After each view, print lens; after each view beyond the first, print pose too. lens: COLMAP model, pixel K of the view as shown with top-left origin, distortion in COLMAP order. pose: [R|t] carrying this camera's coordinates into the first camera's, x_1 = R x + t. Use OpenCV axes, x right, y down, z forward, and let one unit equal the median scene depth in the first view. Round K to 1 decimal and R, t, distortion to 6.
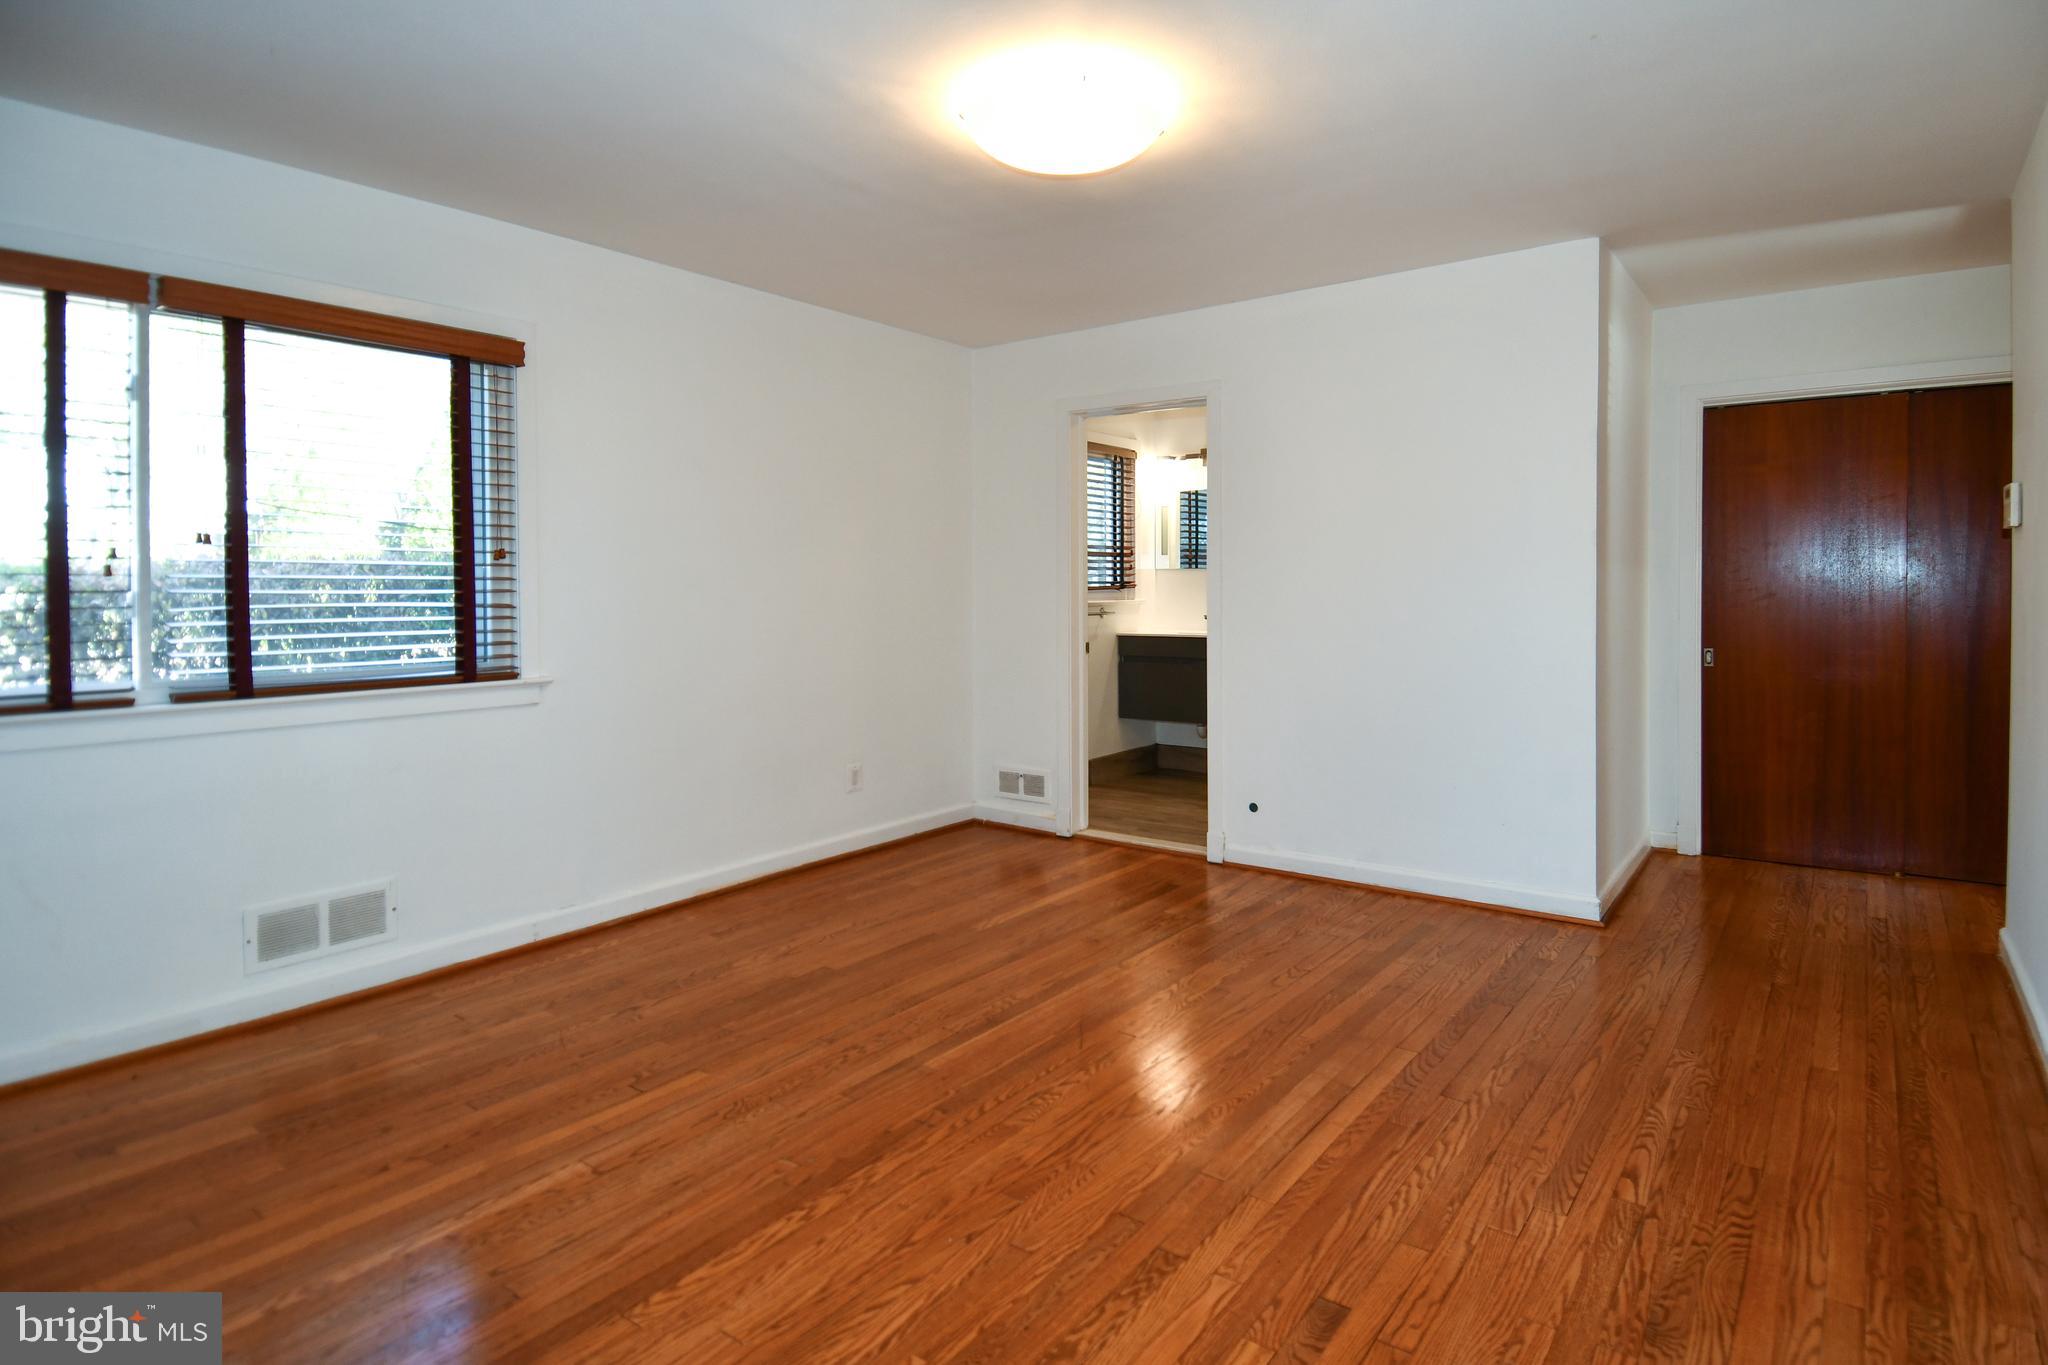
lens RADIAL K [[1100.6, 0, 1021.3], [0, 1100.6, 686.6], [0, 0, 1]] dist [0.028551, -0.024473]
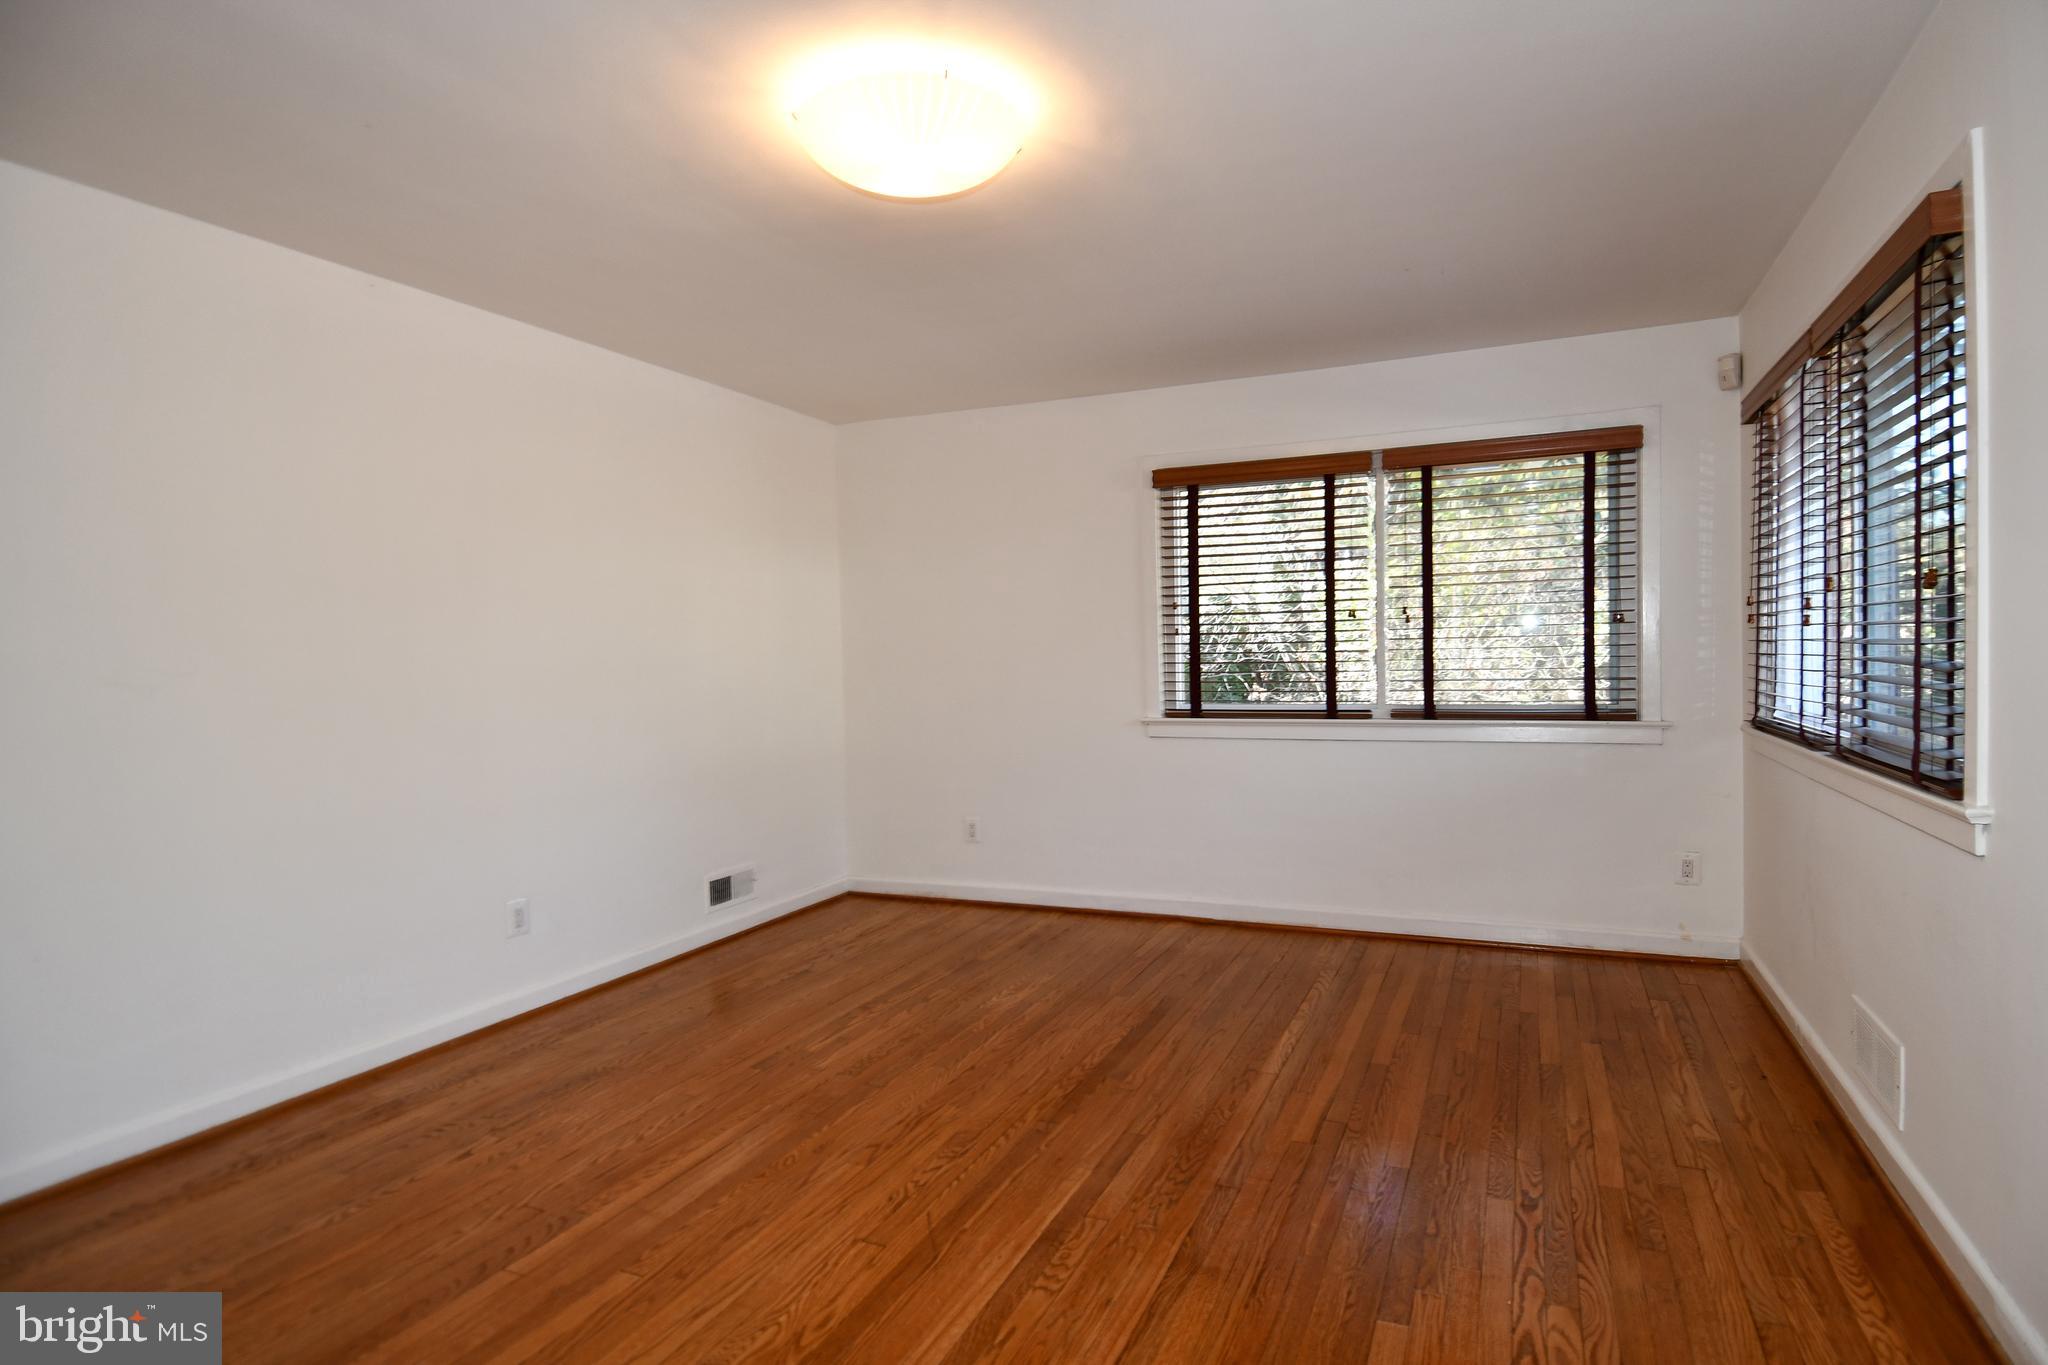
lens RADIAL K [[1100.6, 0, 1039.4], [0, 1100.6, 681.9], [0, 0, 1]] dist [0.028551, -0.024473]
pose [[-0.969338, 0.037993, -0.242778, 0.211053], [0.009076, 0.992837, 0.119135, -0.230929], [0.245565, 0.113279, -0.962739, 2.333661]]
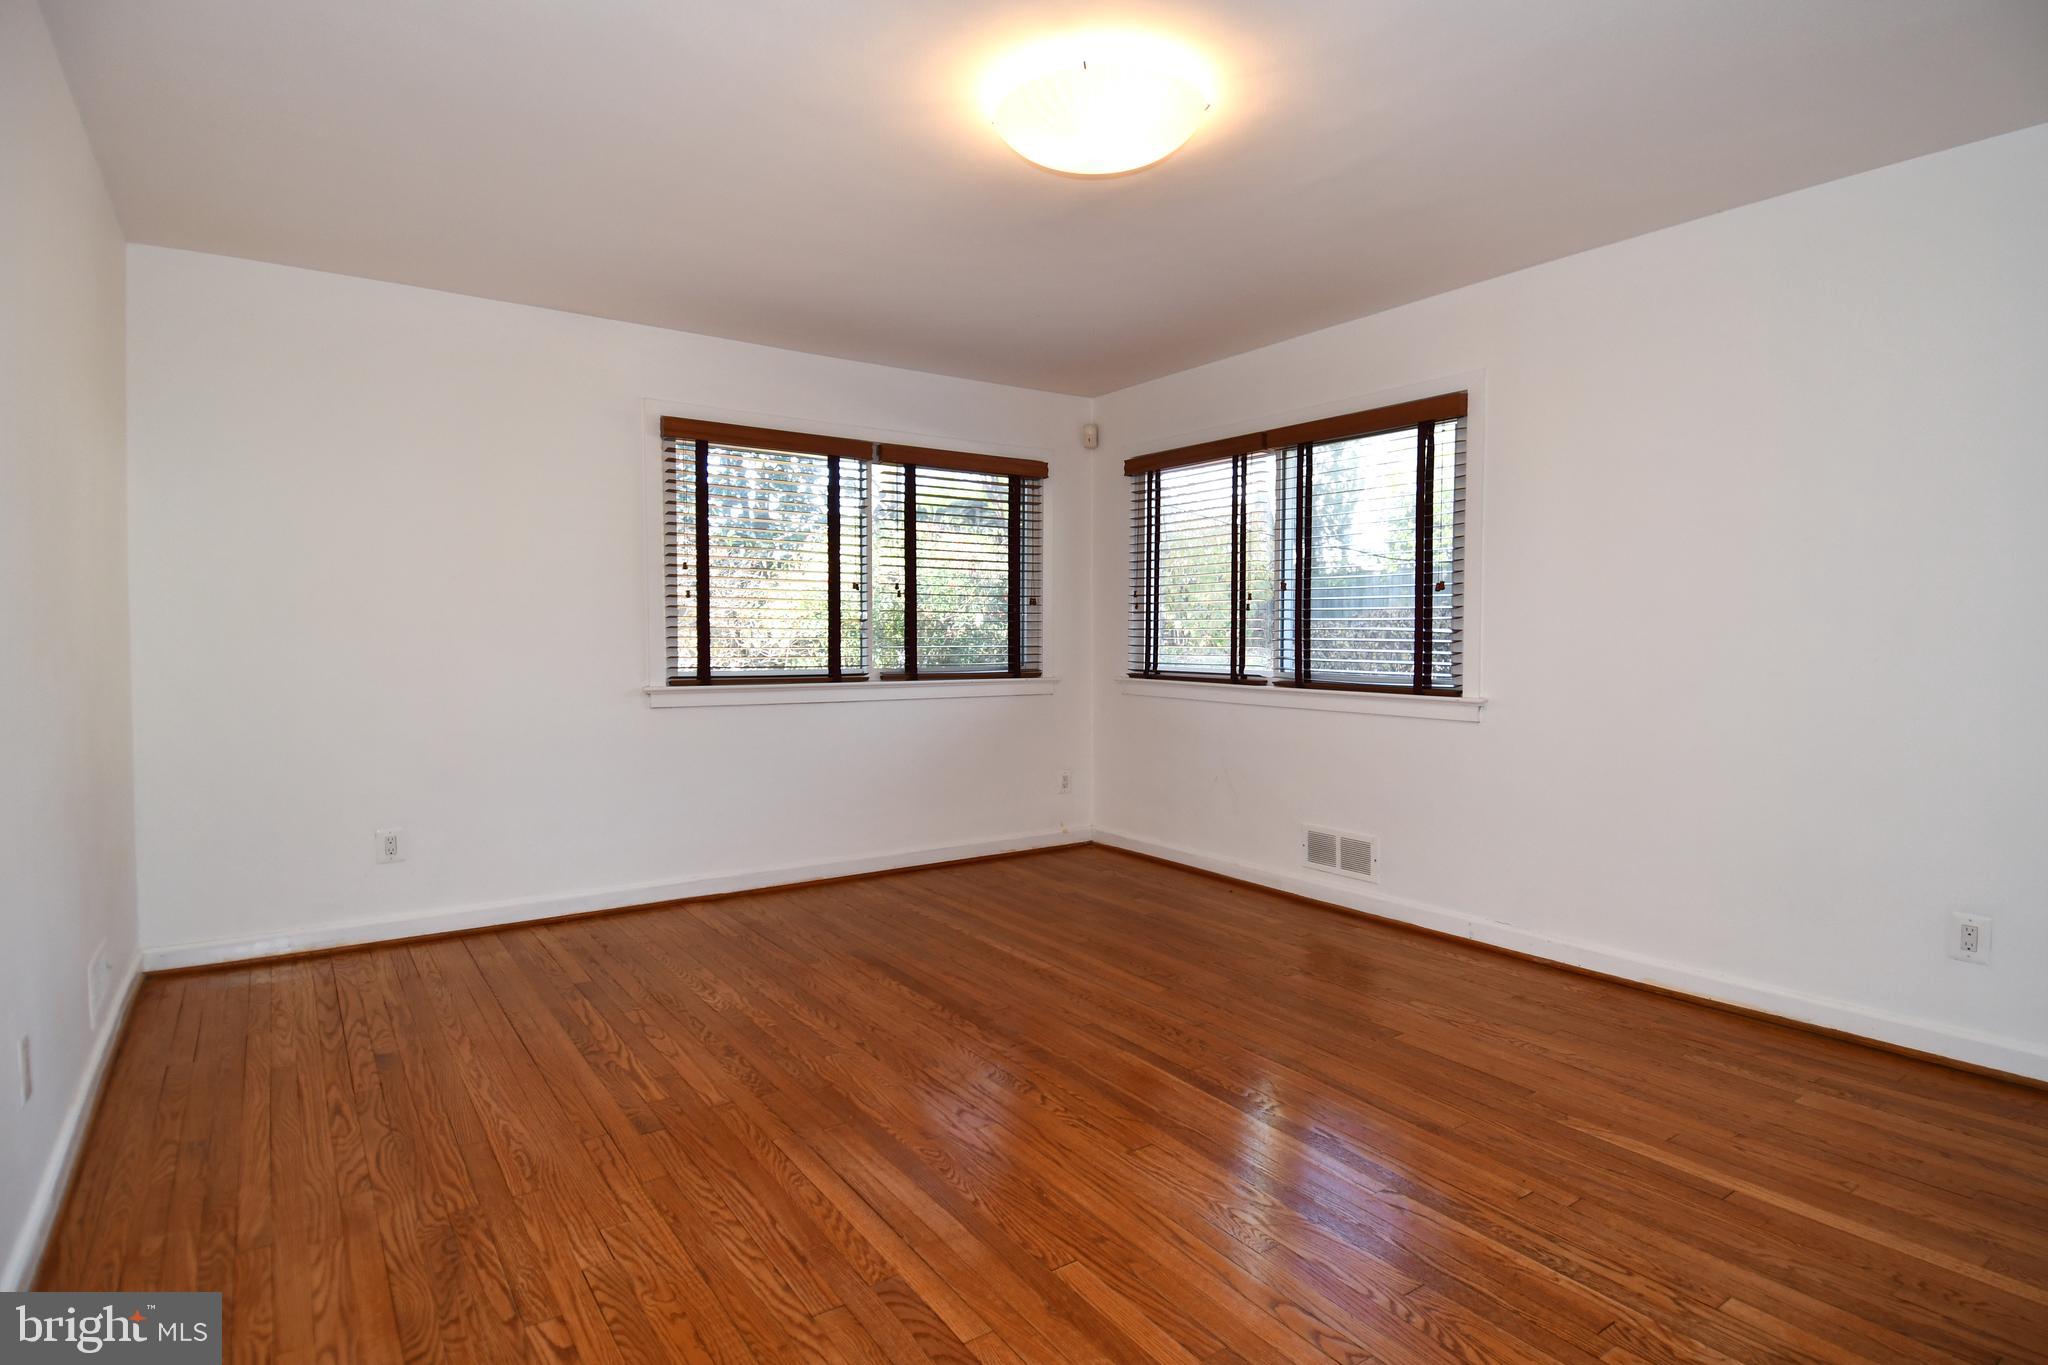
lens RADIAL K [[1100.6, 0, 1088.2], [0, 1100.6, 651.0], [0, 0, 1]] dist [0.028551, -0.024473]
pose [[-0.282600, 0.027669, -0.958839, 1.210127], [-0.089519, 0.994461, 0.055081, -0.137122], [0.955052, 0.101400, -0.278558, 1.552097]]
